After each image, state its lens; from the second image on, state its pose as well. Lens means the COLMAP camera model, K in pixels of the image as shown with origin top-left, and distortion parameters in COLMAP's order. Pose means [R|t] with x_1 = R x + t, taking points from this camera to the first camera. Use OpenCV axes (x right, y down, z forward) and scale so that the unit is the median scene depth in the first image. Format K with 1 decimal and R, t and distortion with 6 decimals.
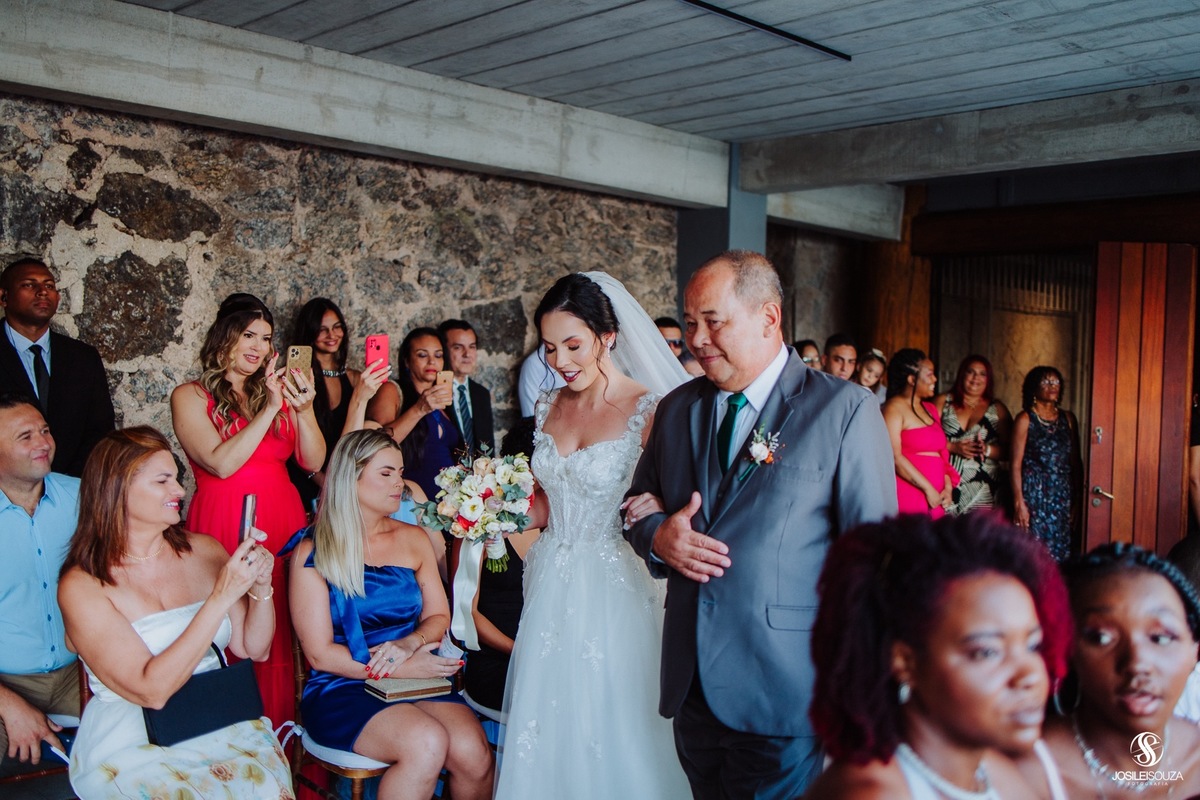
lens RADIAL K [[1293.2, 0, 635.7], [0, 1293.2, 399.7], [0, 0, 1]] dist [0.013128, 0.042052]
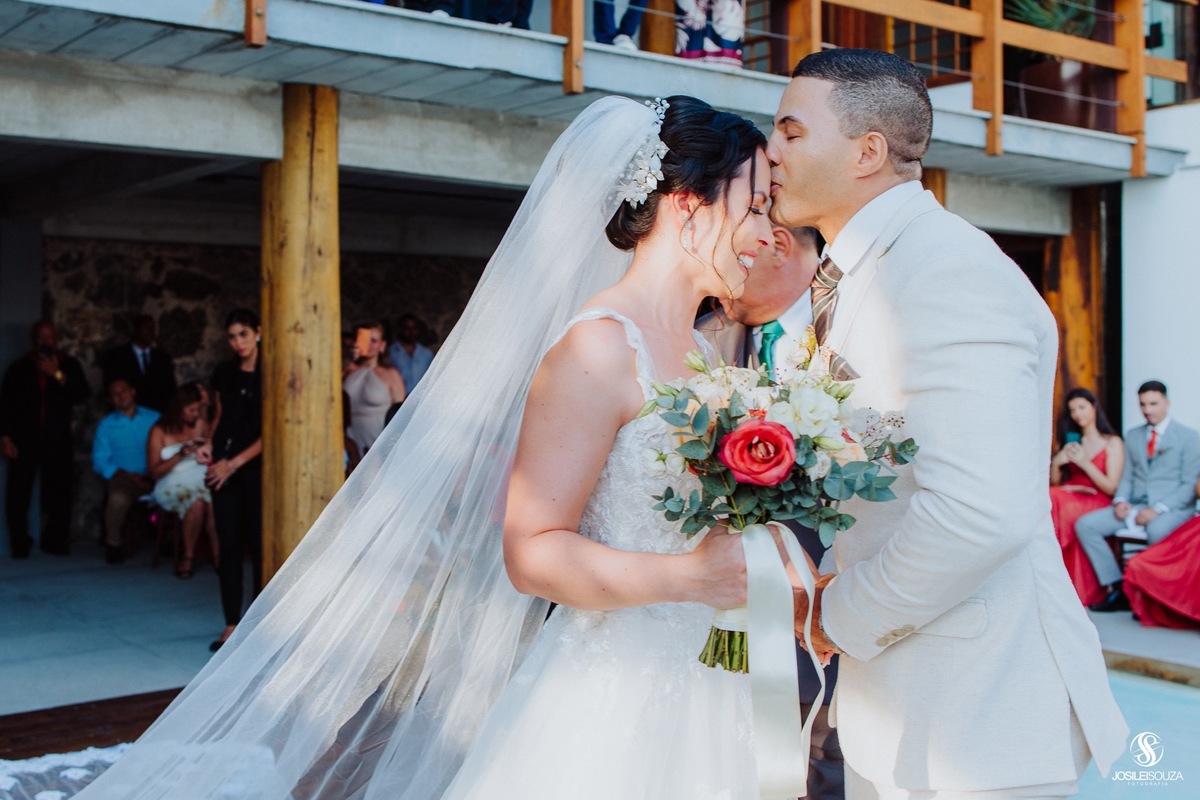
lens RADIAL K [[1374.2, 0, 599.1], [0, 1374.2, 337.6], [0, 0, 1]] dist [-0.027140, -0.035395]
pose [[0.996677, -0.035964, -0.073082, 0.461683], [0.033104, 0.998652, -0.039970, 0.047975], [0.074421, 0.037418, 0.996525, -1.192709]]
